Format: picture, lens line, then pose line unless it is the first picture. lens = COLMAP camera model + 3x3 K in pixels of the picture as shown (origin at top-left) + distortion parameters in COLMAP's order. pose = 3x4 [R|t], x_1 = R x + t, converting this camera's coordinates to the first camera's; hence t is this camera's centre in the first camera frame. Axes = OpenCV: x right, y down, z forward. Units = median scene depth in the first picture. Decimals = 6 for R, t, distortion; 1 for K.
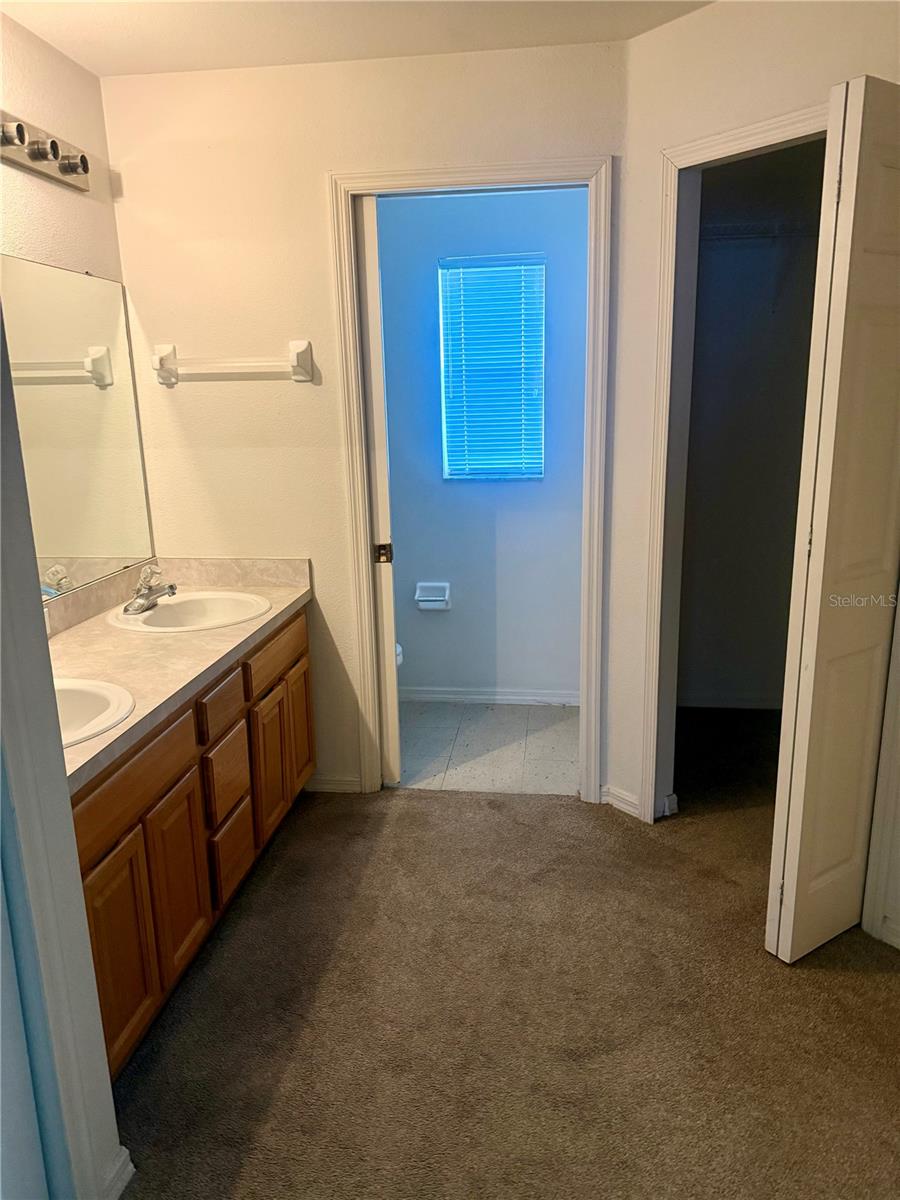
lens RADIAL K [[850.3, 0, 450.0], [0, 850.3, 600.0], [0, 0, 1]] dist [0.165955, -0.162163]
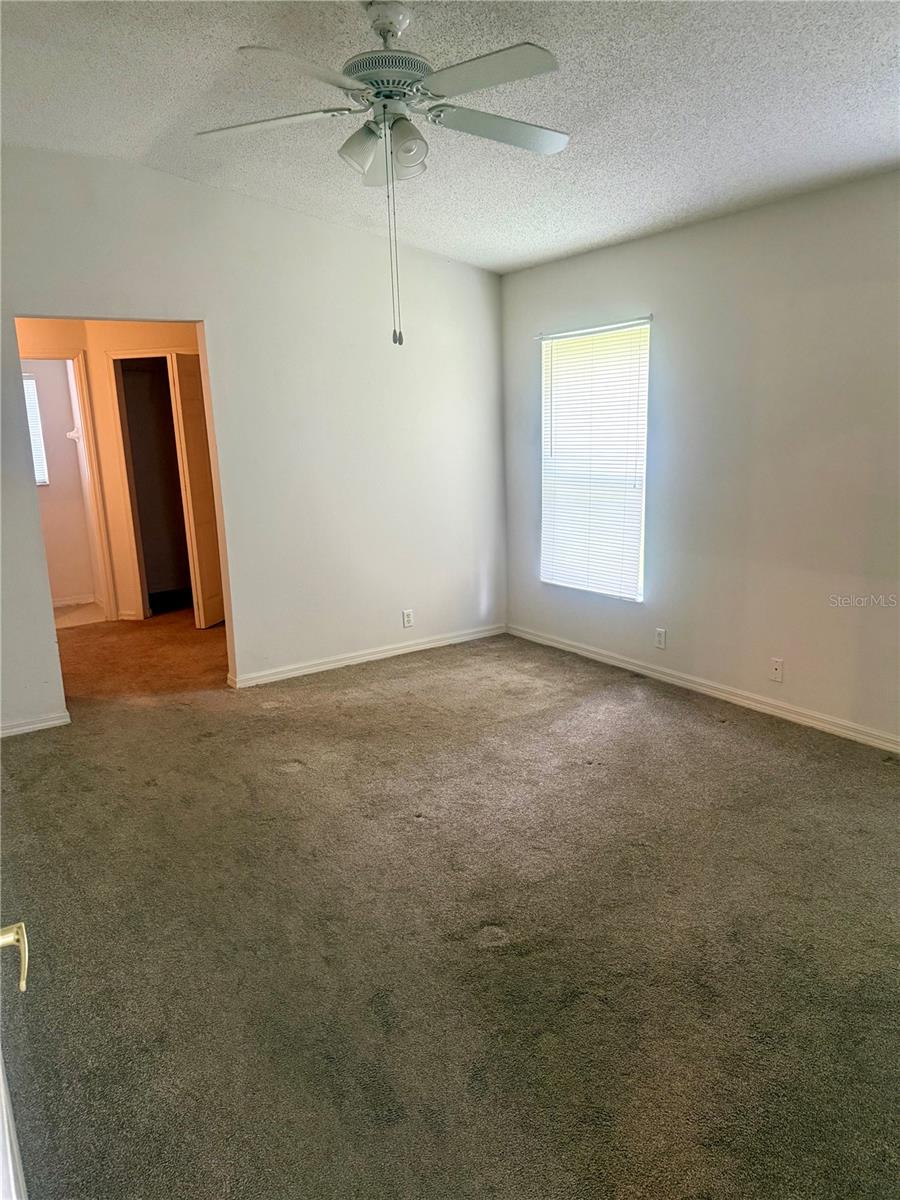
lens RADIAL K [[850.3, 0, 450.0], [0, 850.3, 600.0], [0, 0, 1]] dist [0.165955, -0.162163]
pose [[0.762329, -0.135522, 0.632841, -0.737853], [0.175303, 0.984514, -0.000340, 0.419703], [-0.622995, 0.111199, 0.774282, -1.620853]]
